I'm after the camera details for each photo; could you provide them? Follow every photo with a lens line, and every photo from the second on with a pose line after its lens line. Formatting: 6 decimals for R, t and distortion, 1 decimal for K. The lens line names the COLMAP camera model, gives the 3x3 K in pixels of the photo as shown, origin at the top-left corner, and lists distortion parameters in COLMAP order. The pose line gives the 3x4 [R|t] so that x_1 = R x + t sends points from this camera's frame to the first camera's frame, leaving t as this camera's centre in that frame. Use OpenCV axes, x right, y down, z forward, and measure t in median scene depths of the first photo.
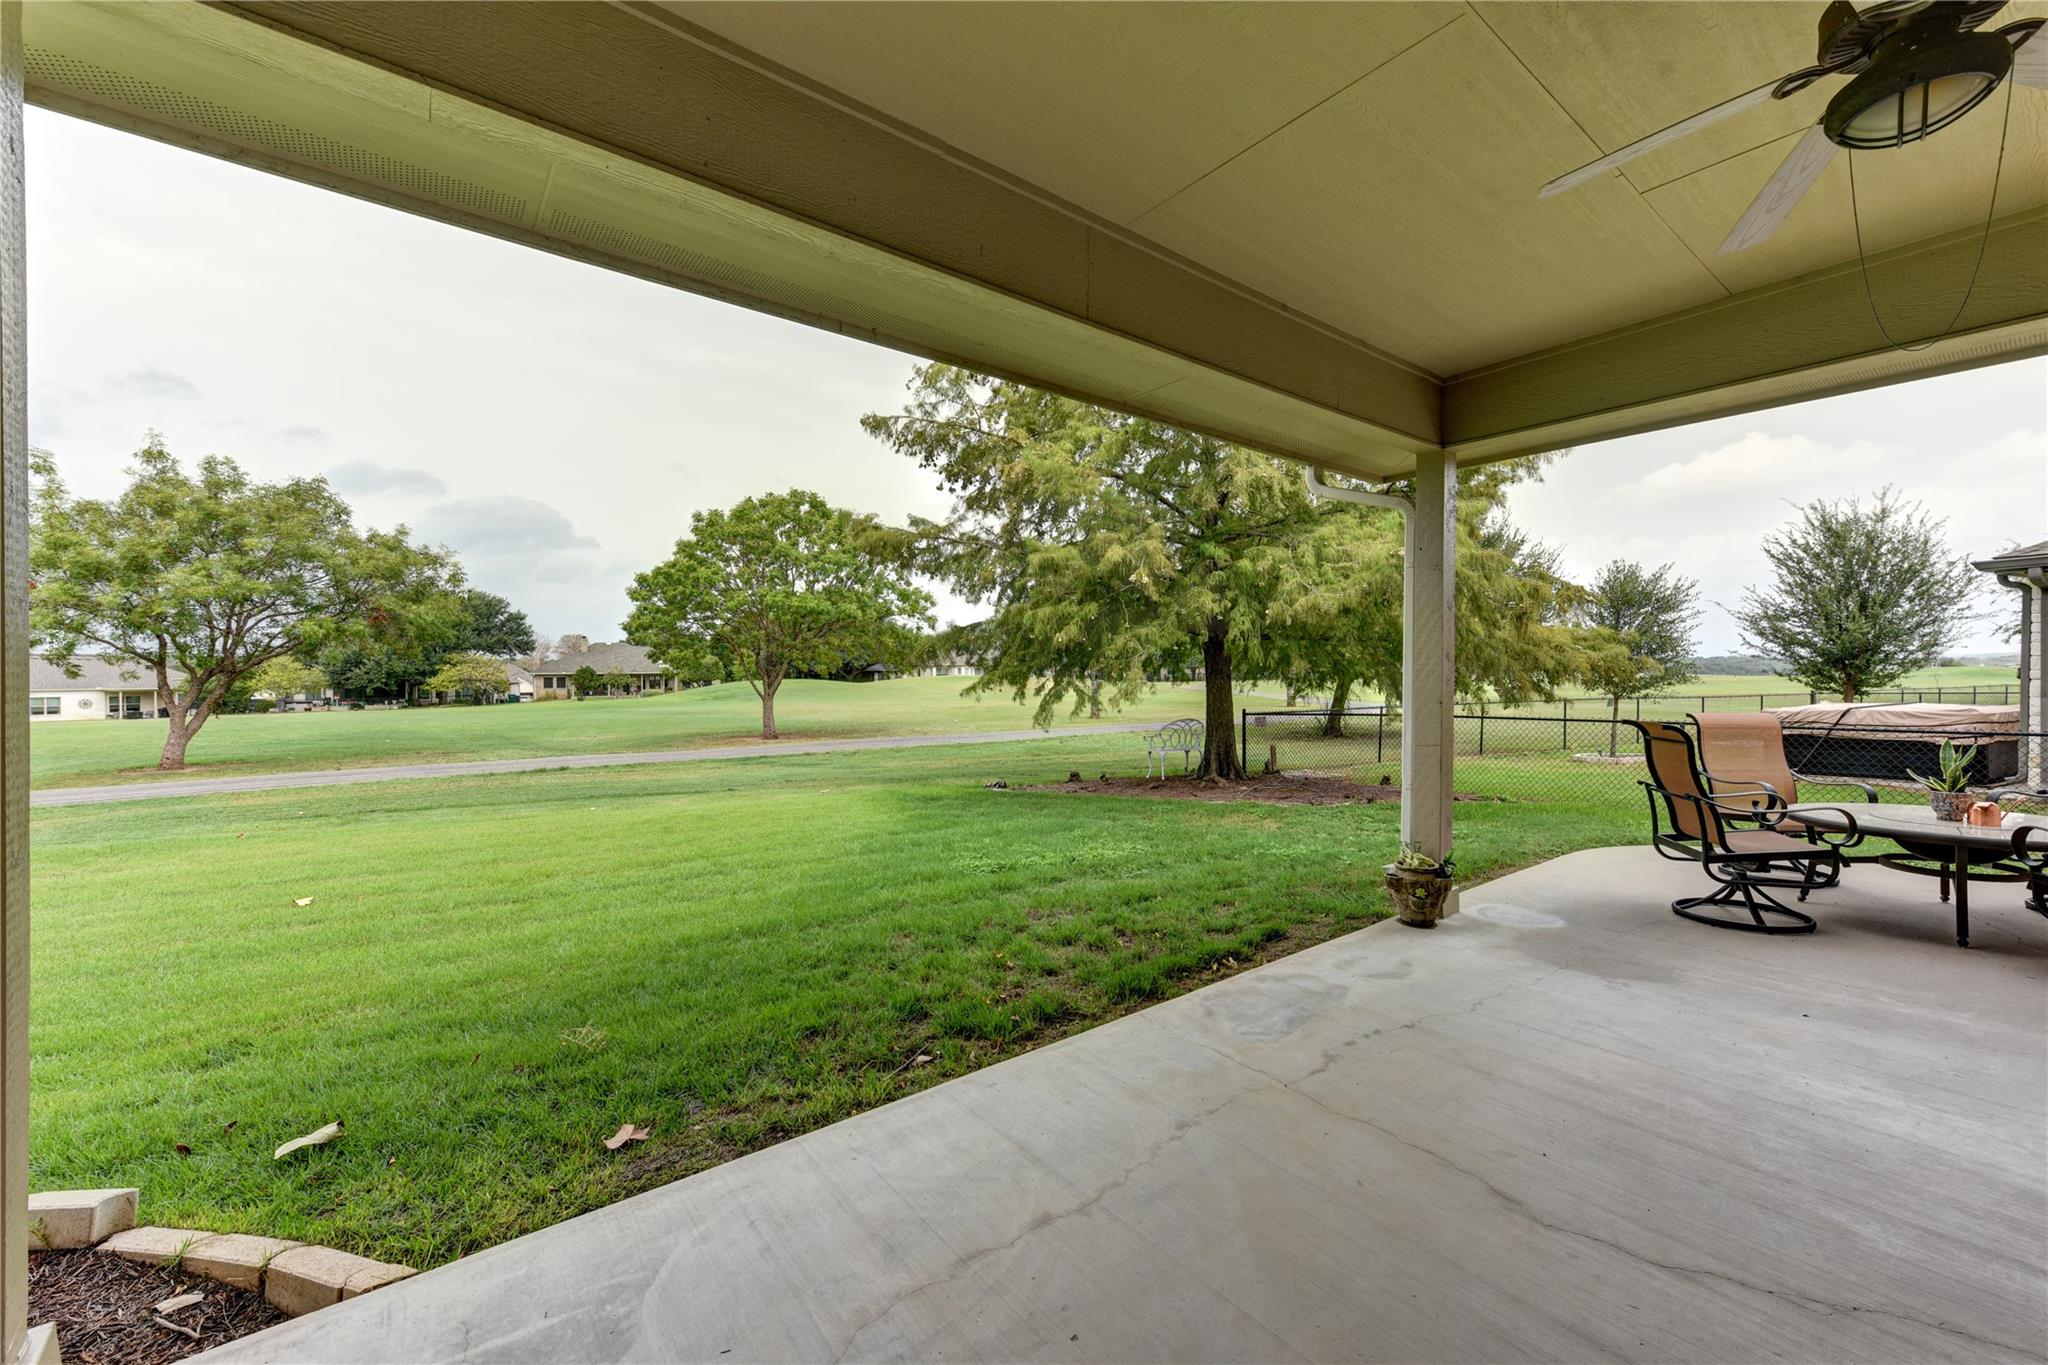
lens RADIAL K [[802.4, 0, 1034.8], [0, 802.4, 683.2], [0, 0, 1]] dist [0.006576, -0.002573]
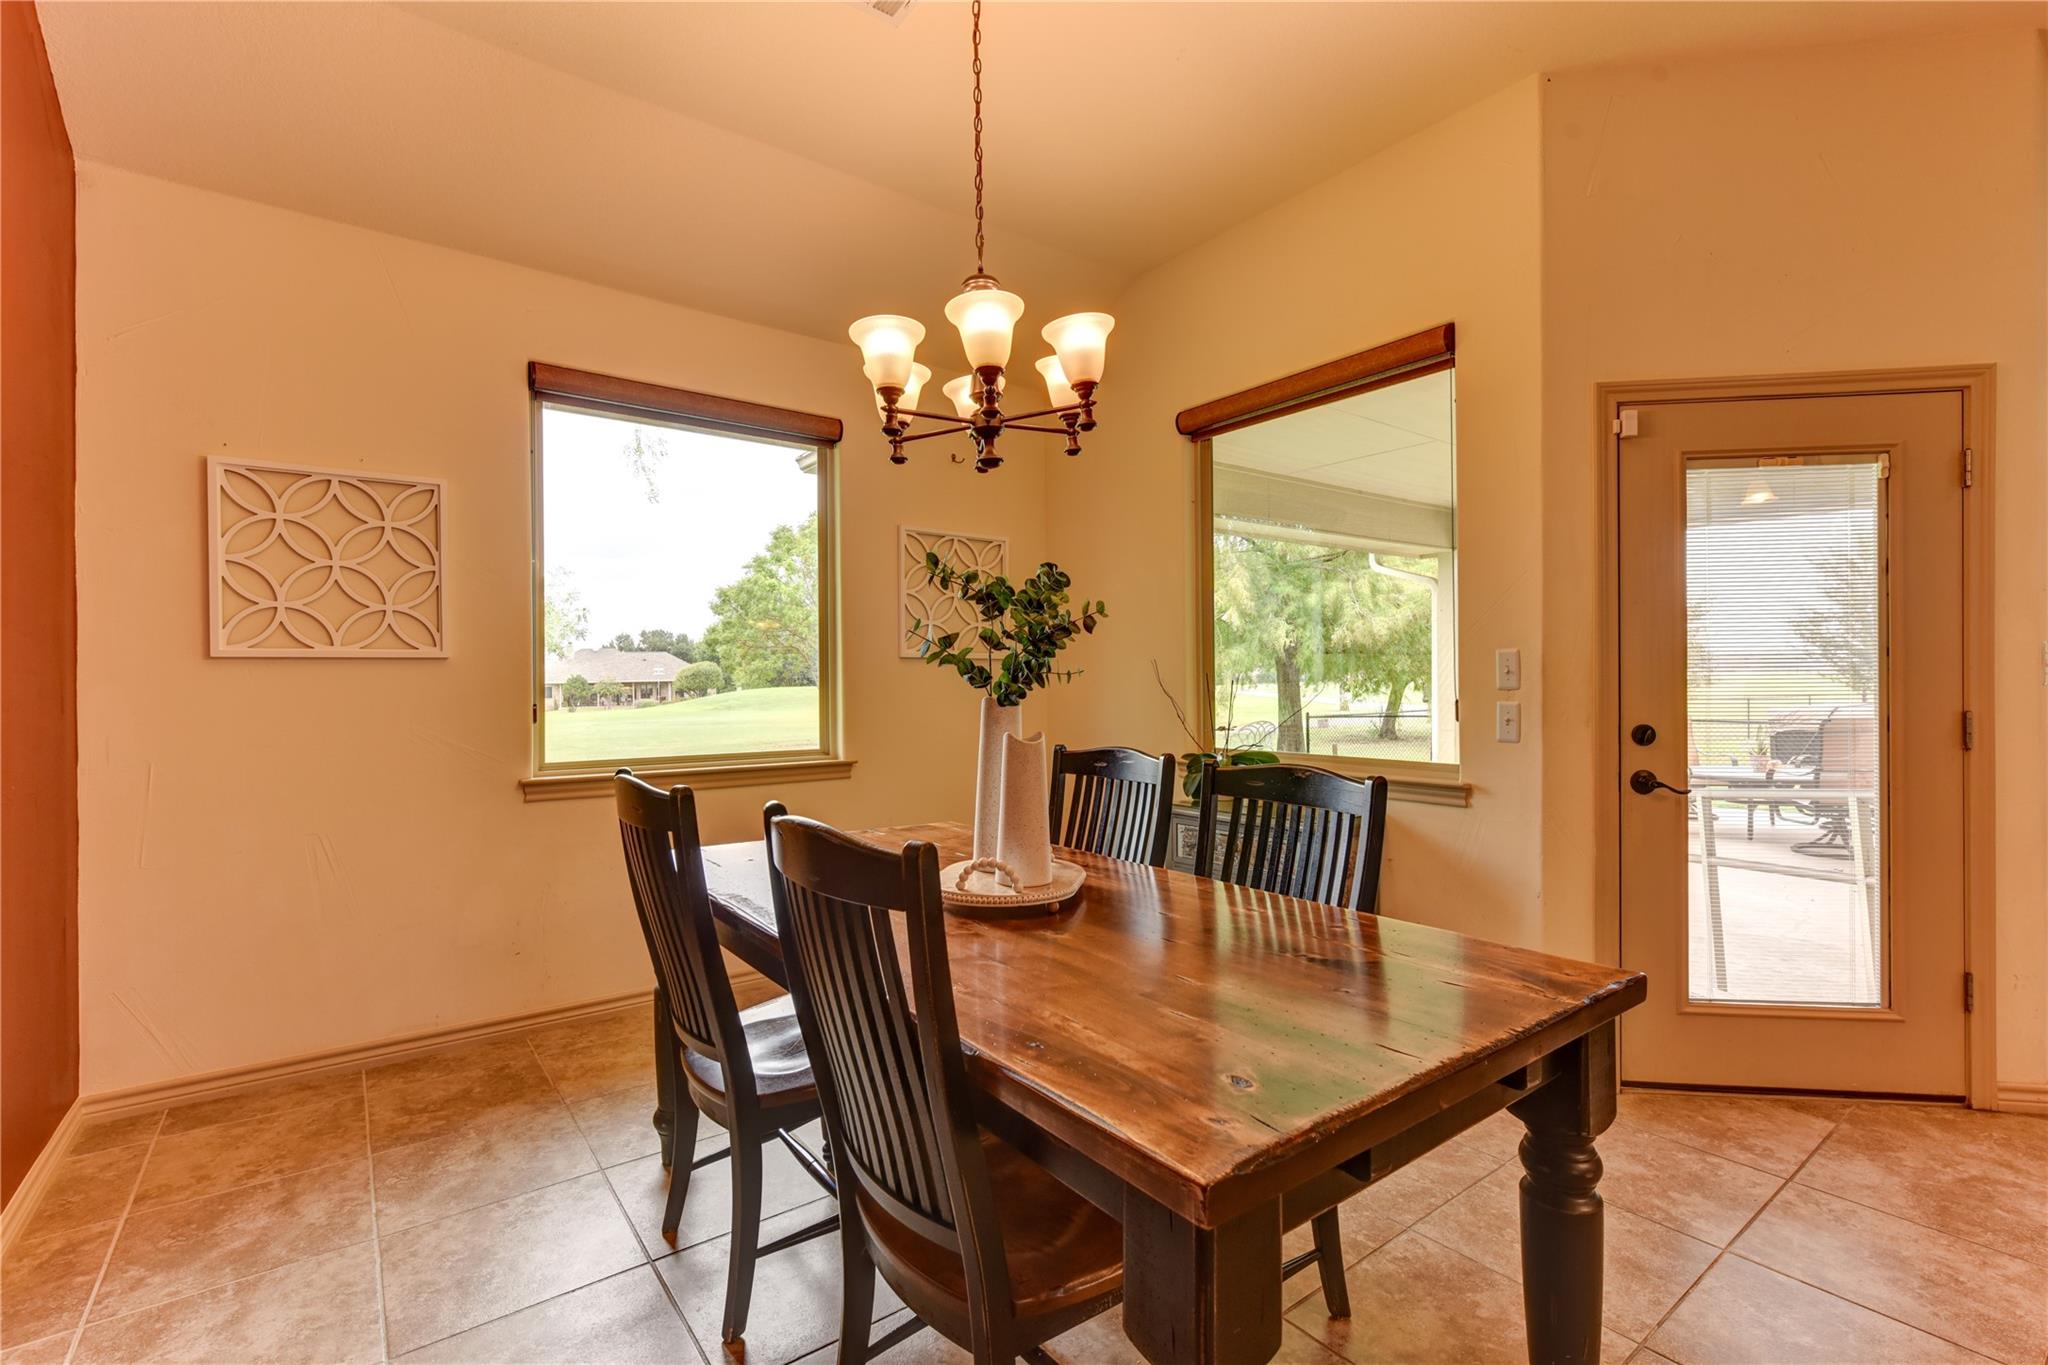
lens RADIAL K [[911.1, 0, 1019.4], [0, 911.1, 692.3], [0, 0, 1]] dist [0.010145, -0.000350]
pose [[0.999478, -0.009671, -0.030821, -0.093589], [0.009839, 0.999937, 0.005322, -0.006363], [0.030767, -0.005622, 0.999511, -0.264228]]
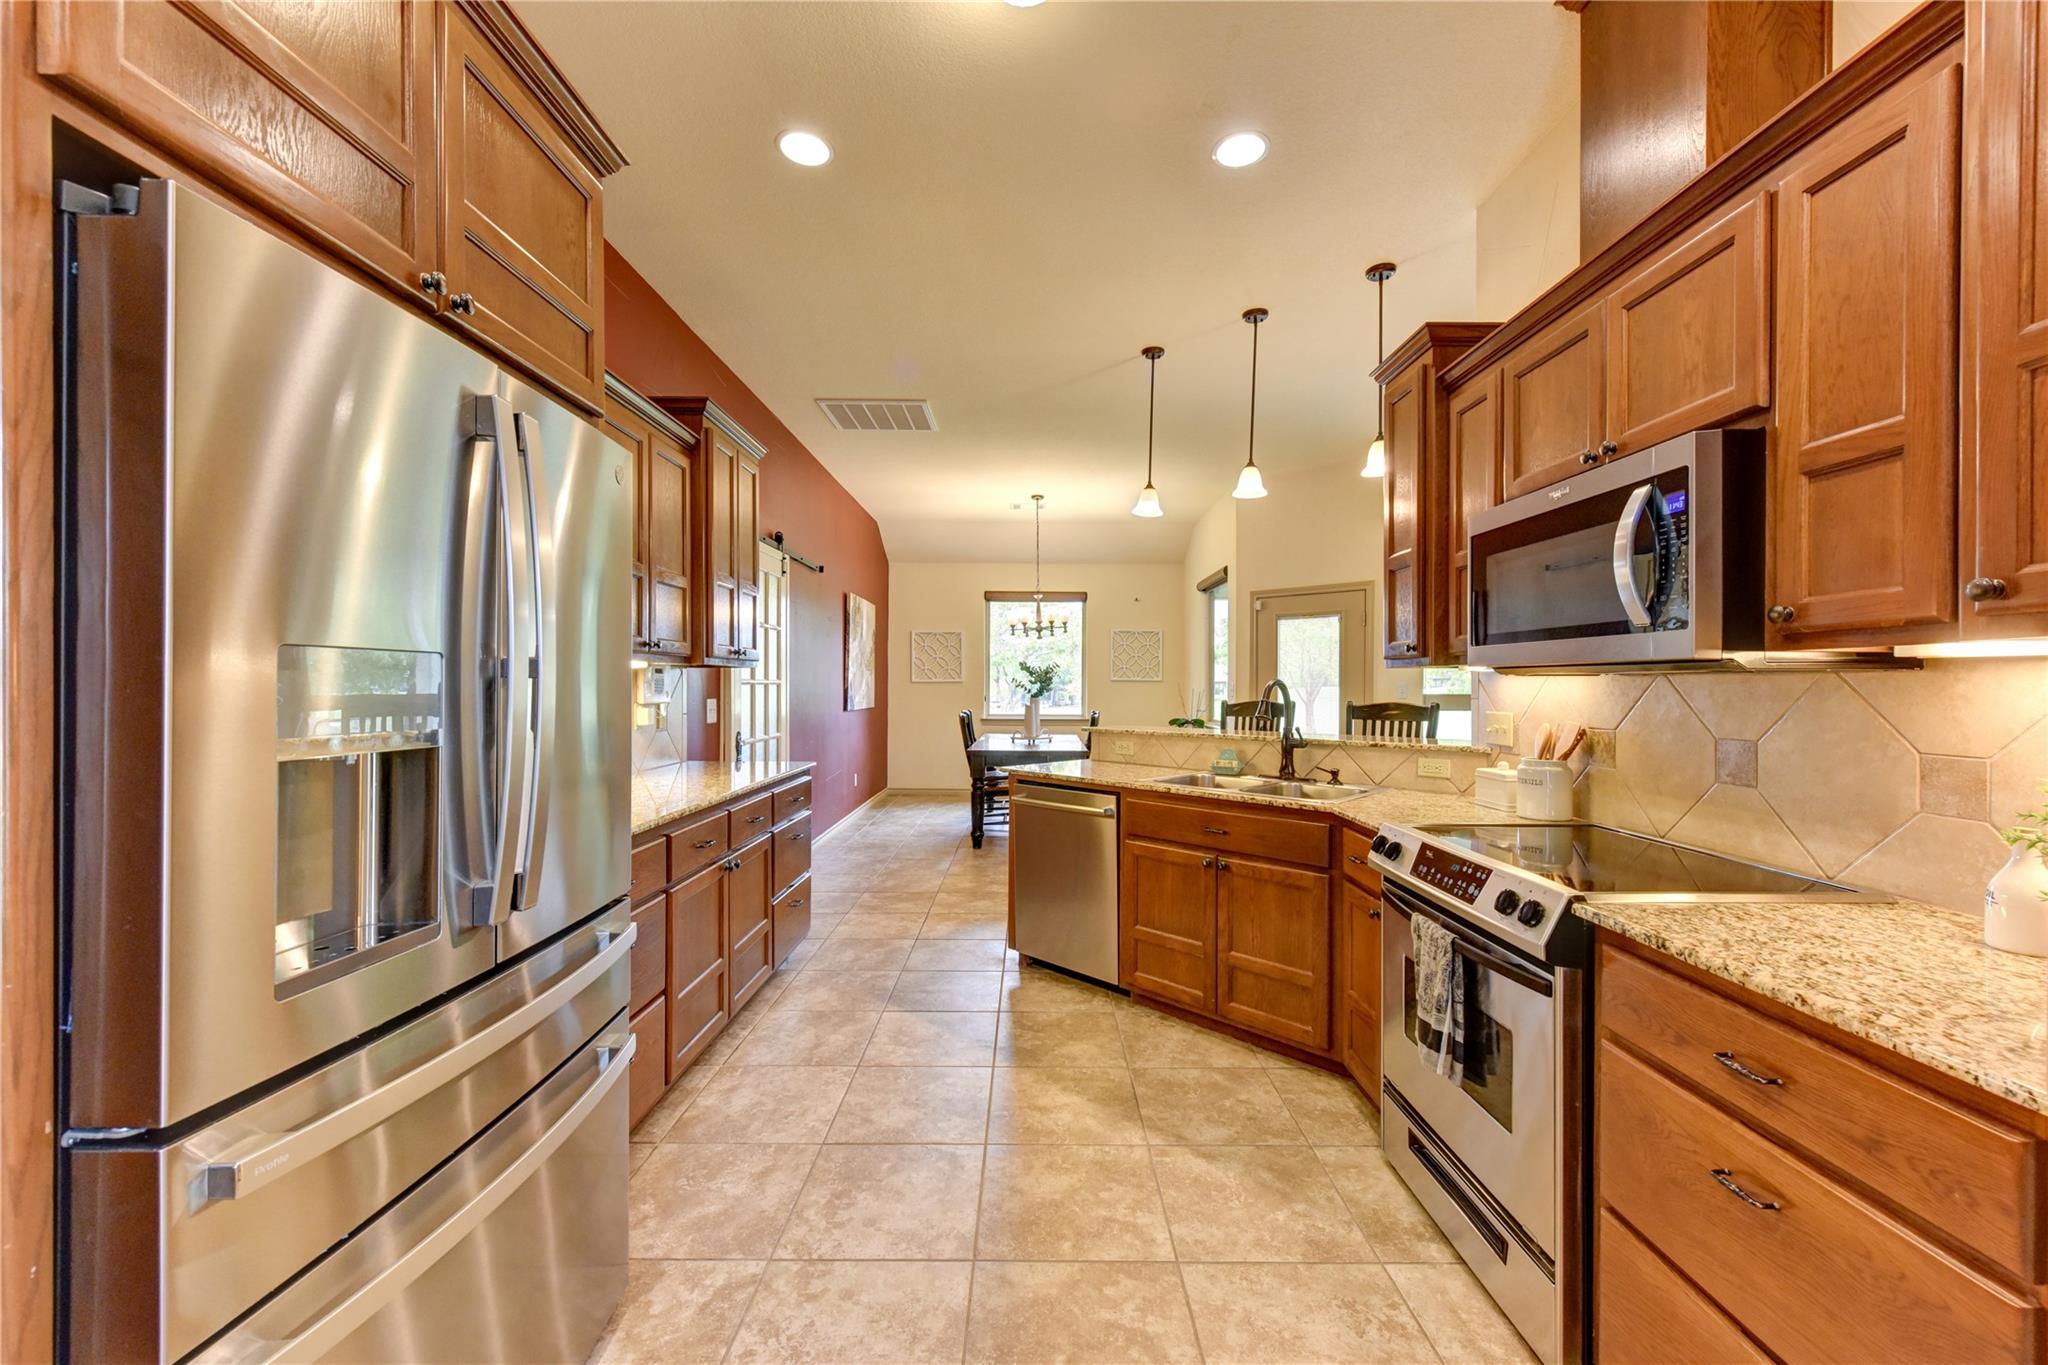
lens RADIAL K [[802.4, 0, 1033.4], [0, 802.4, 681.1], [0, 0, 1]] dist [0.006576, -0.002573]
pose [[0.781442, -0.003838, -0.623966, 2.403169], [-0.000091, 0.999980, -0.006265, -0.044627], [0.623977, 0.004952, 0.781427, -2.372367]]
